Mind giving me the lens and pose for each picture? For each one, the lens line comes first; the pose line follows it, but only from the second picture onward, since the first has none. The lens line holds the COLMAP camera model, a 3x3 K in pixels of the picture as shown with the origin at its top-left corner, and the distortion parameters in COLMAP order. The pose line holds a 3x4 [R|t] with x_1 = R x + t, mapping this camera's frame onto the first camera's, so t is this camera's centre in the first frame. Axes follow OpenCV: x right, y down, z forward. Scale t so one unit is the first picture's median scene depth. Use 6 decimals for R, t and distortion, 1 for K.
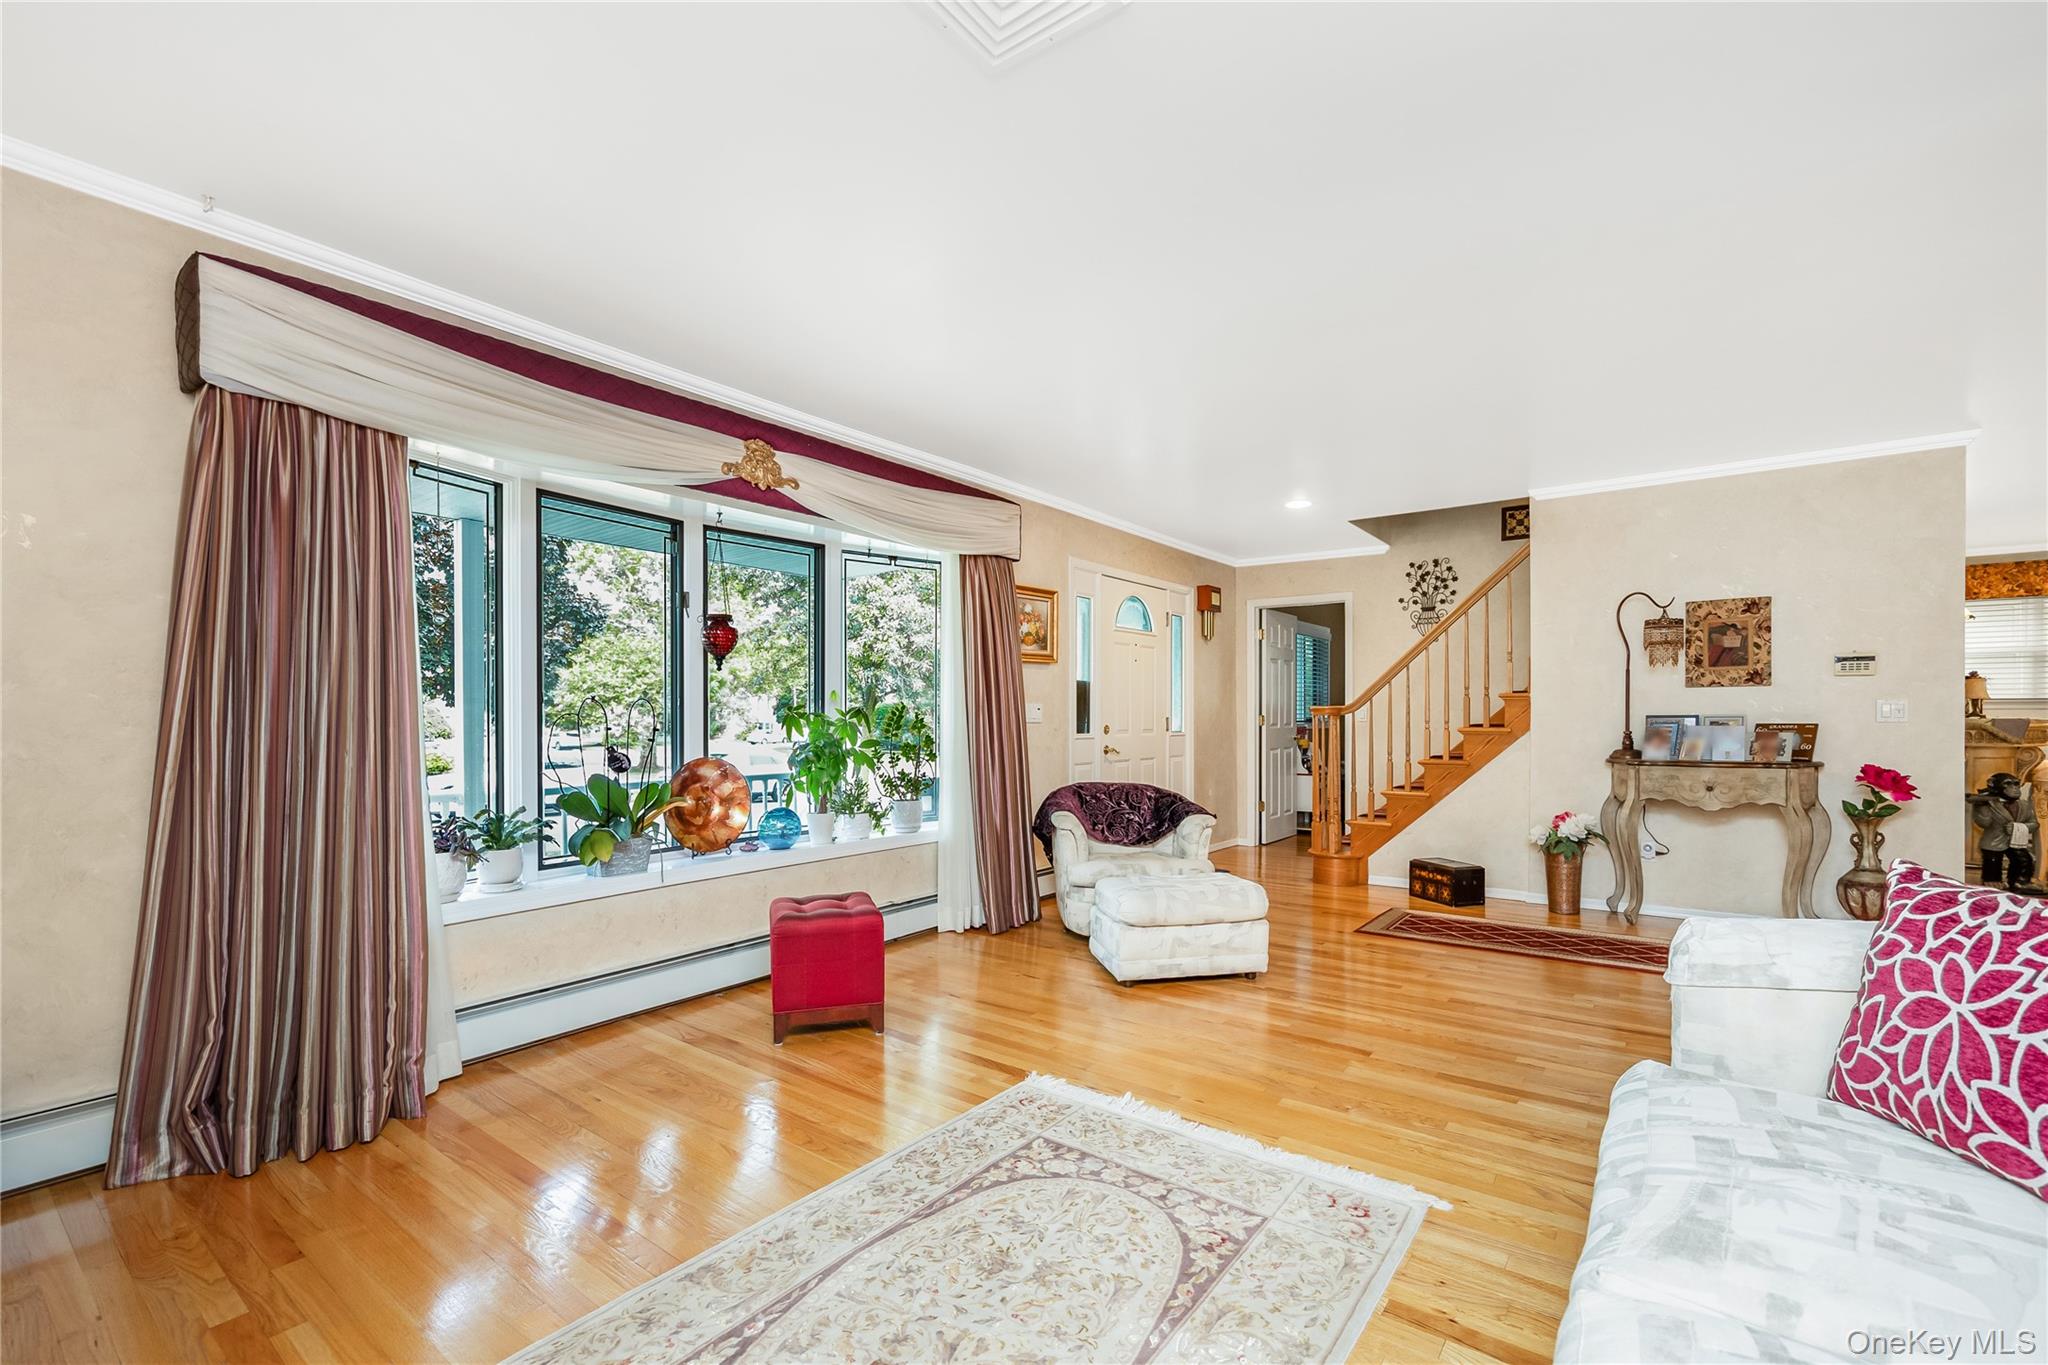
lens RADIAL K [[881.2, 0, 1029.2], [0, 881.2, 721.1], [0, 0, 1]] dist [-0.000606, 0.000108]
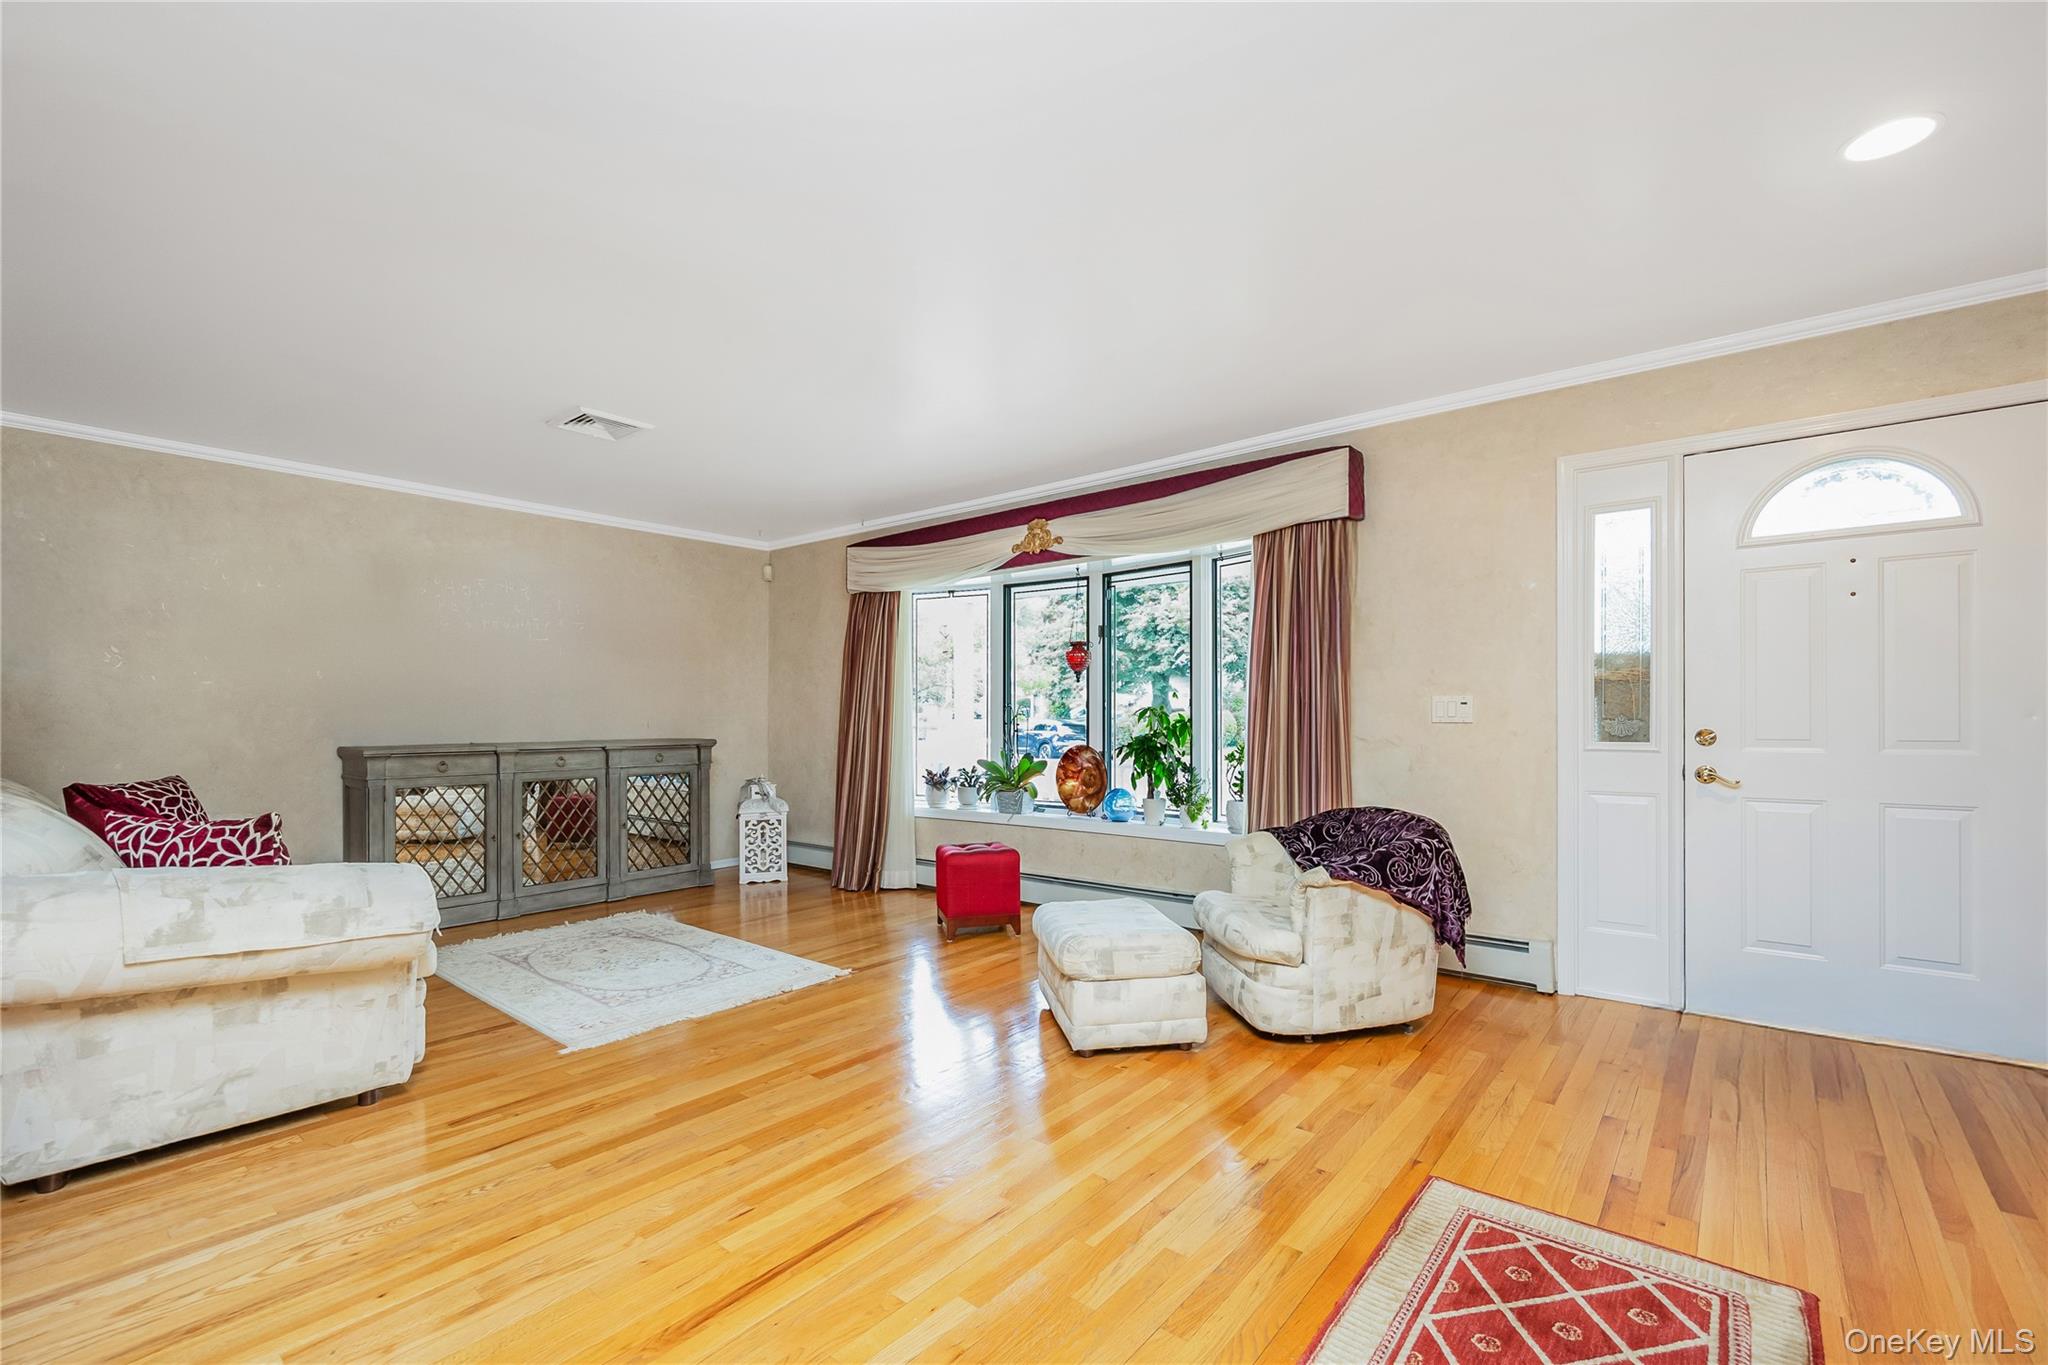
lens RADIAL K [[881.2, 0, 1029.2], [0, 881.2, 721.1], [0, 0, 1]] dist [-0.000606, 0.000108]
pose [[-0.037959, 0.009602, -0.999233, 0.946610], [0.003958, 0.999947, 0.009458, -0.010361], [0.999271, -0.003596, -0.037995, 0.902284]]
